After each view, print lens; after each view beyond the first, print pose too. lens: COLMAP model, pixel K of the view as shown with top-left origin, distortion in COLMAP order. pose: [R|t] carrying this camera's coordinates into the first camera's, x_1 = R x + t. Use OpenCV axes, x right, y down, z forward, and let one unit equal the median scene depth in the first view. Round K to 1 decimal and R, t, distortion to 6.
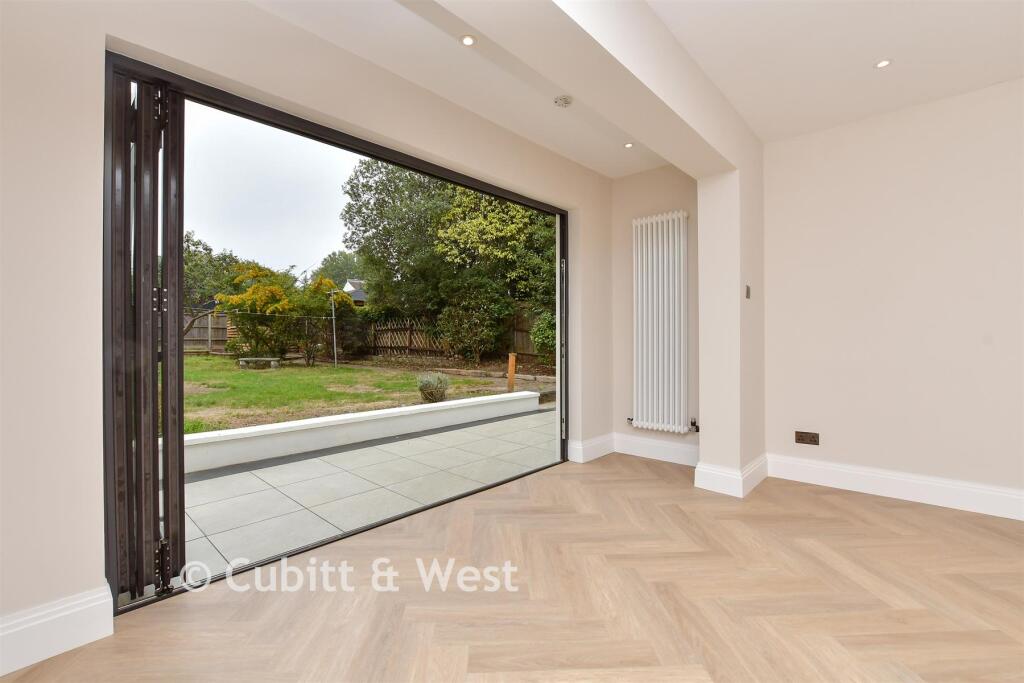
lens RADIAL K [[448.5, 0, 510.3], [0, 448.5, 339.9], [0, 0, 1]] dist [0.000517, -0.000076]
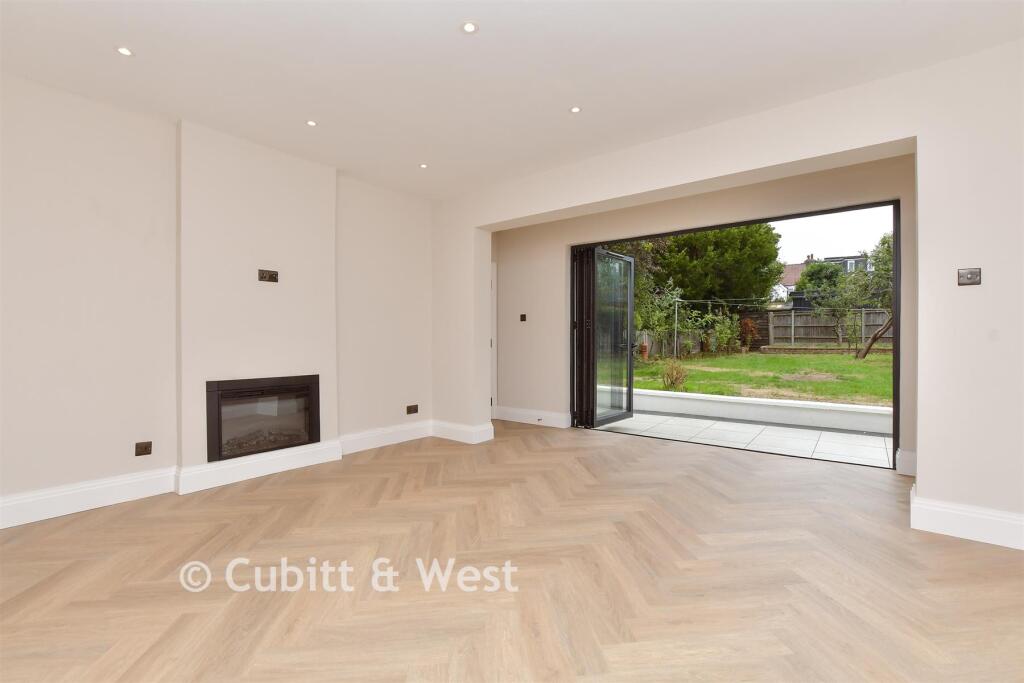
lens RADIAL K [[448.5, 0, 510.8], [0, 448.5, 340.7], [0, 0, 1]] dist [0.000517, -0.000076]
pose [[0.062423, 0.007226, -0.998024, 1.989266], [-0.003490, 0.999969, 0.007022, 0.003041], [0.998044, 0.003045, 0.062447, 0.320474]]
